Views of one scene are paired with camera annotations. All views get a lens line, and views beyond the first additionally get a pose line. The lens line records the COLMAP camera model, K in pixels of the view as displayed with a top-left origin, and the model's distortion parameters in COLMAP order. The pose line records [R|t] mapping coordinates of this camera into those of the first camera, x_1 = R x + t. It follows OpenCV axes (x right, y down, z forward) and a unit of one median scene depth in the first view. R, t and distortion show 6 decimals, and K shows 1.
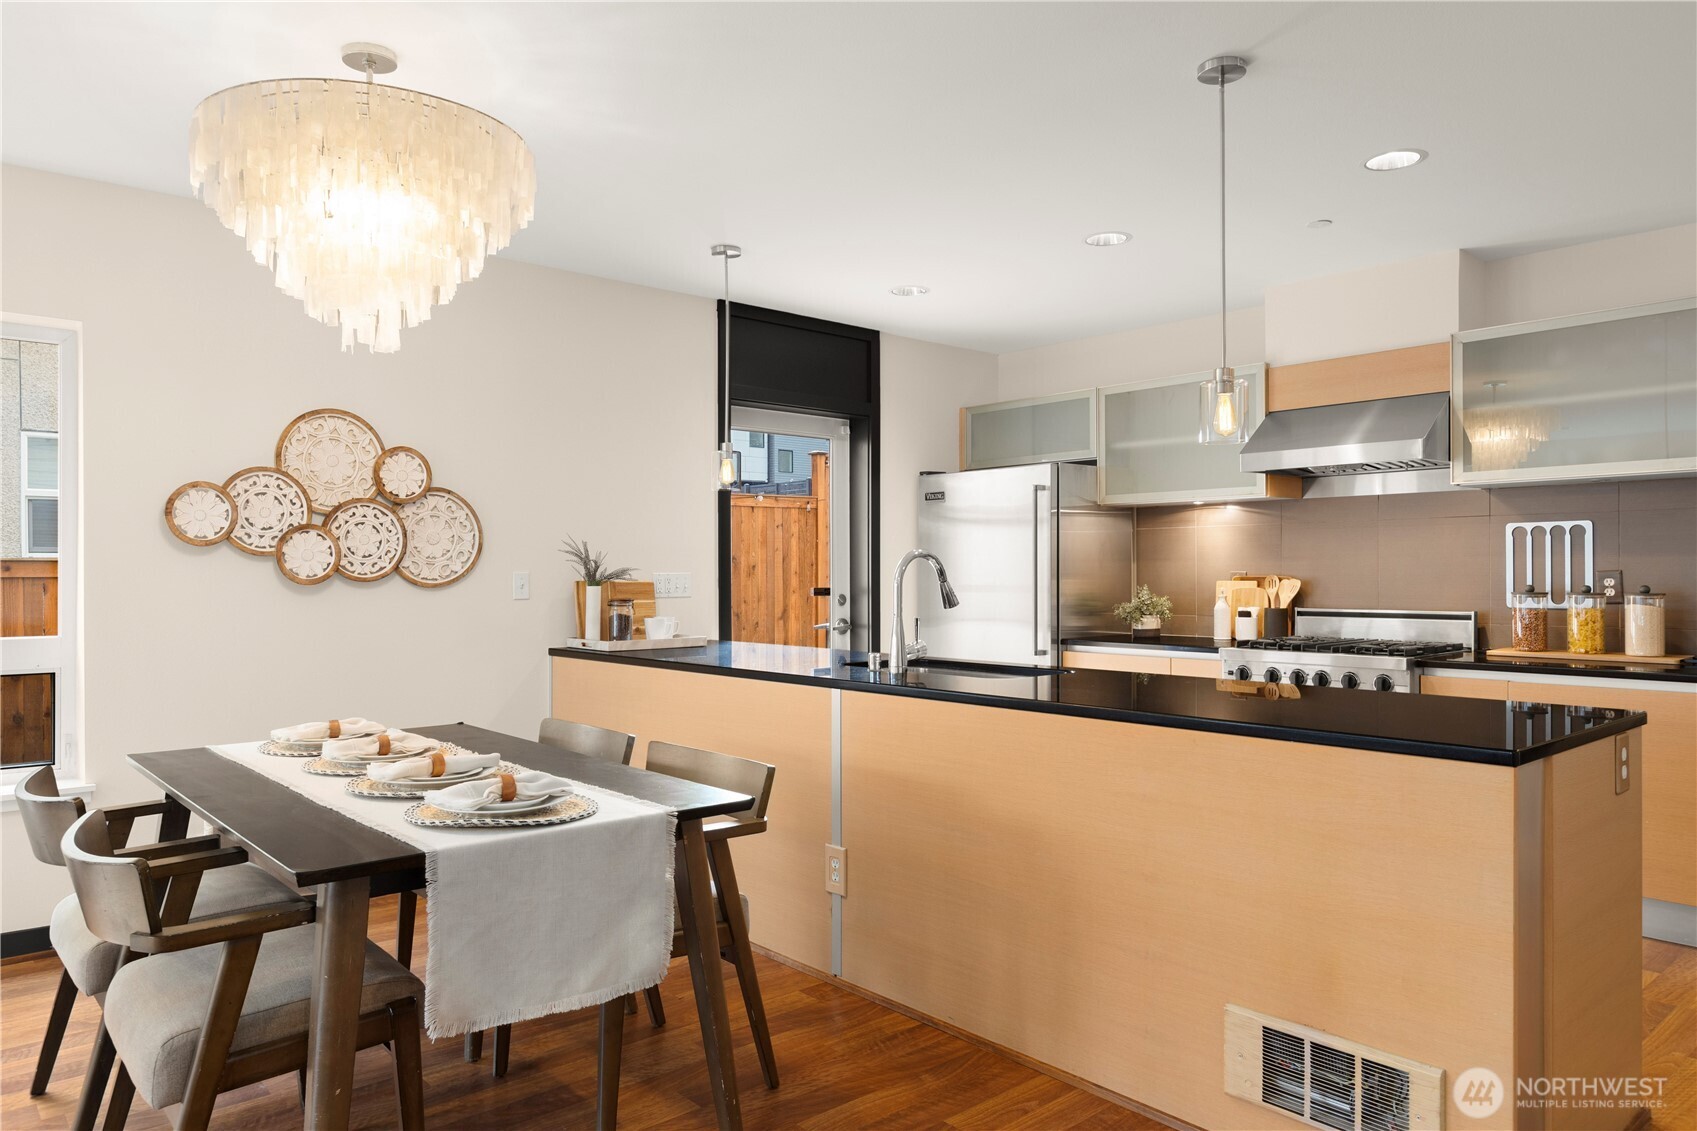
lens RADIAL K [[1108.8, 0, 837.0], [0, 1108.8, 570.5], [0, 0, 1]] dist [-0.001891, -0.001480]
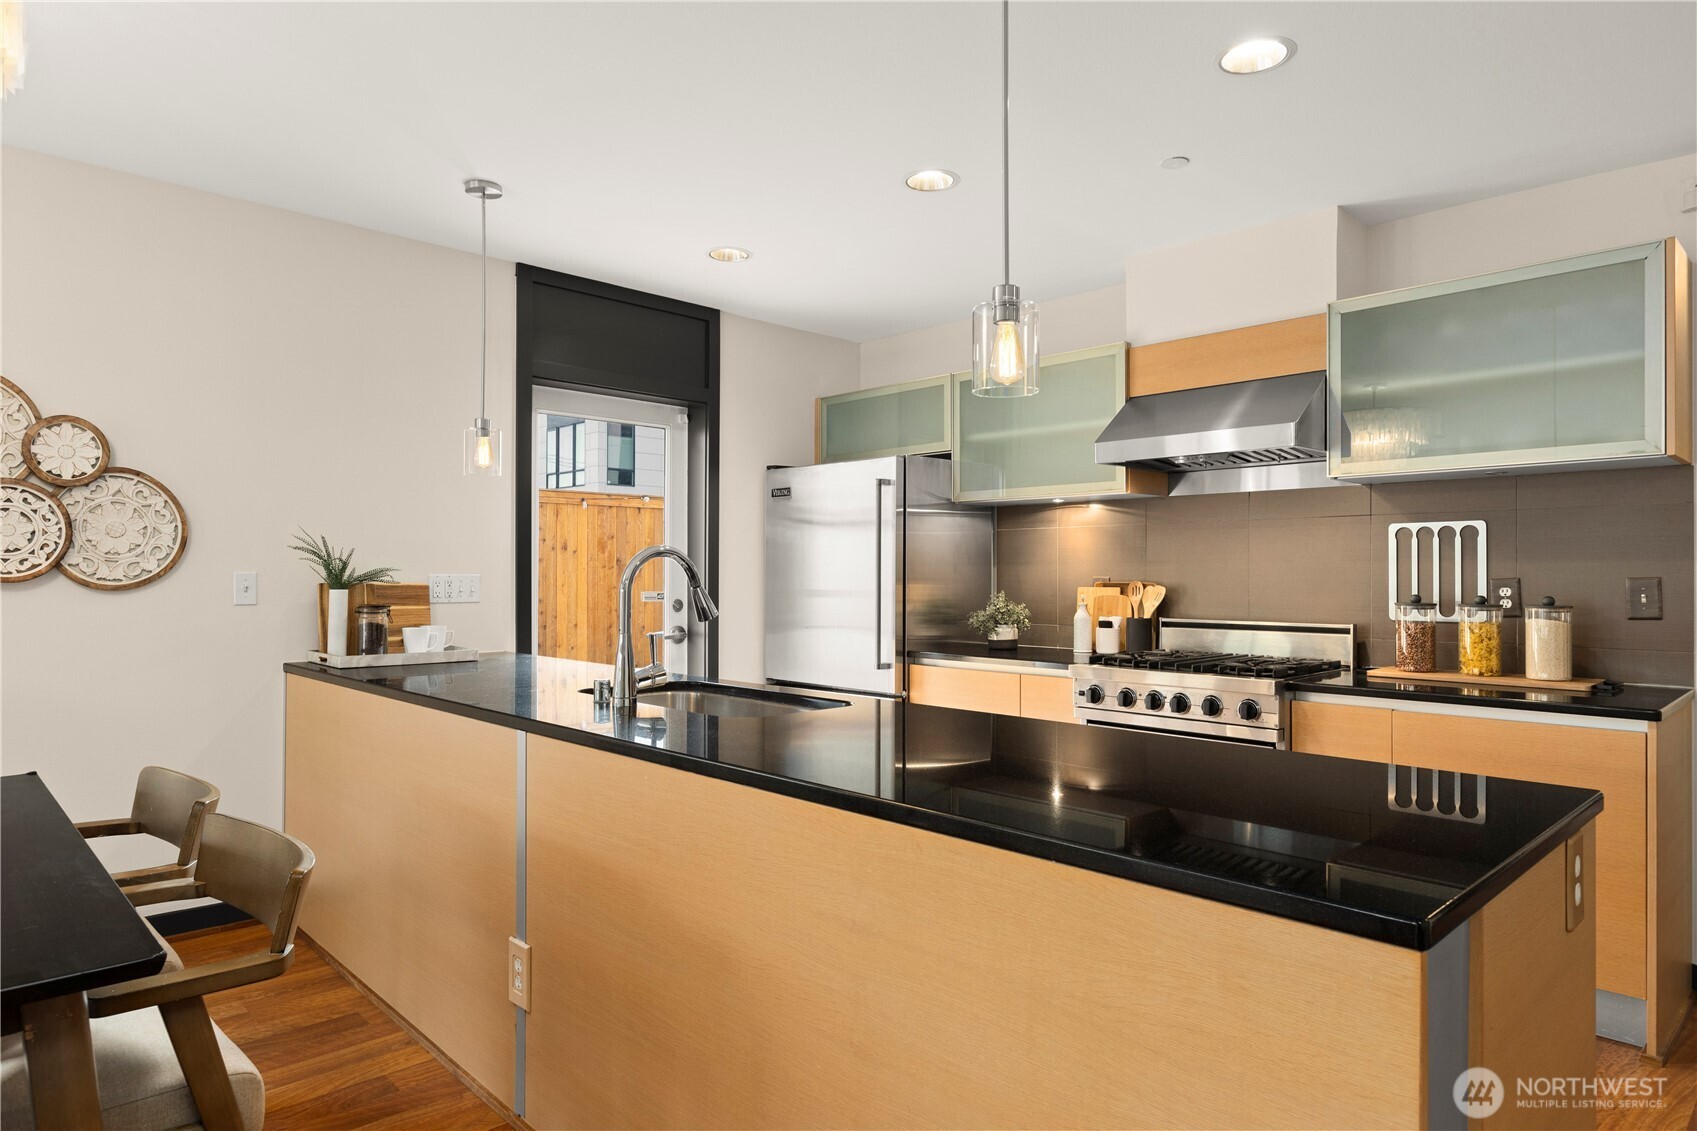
lens RADIAL K [[1013.2, 0, 848.5], [0, 1013.2, 565.5], [0, 0, 1]] dist [0.000573, -0.003906]
pose [[0.998287, 0.007067, 0.058079, 0.130396], [-0.006566, 0.999940, -0.008807, 0.000280], [-0.058138, 0.008411, 0.998273, 0.224229]]
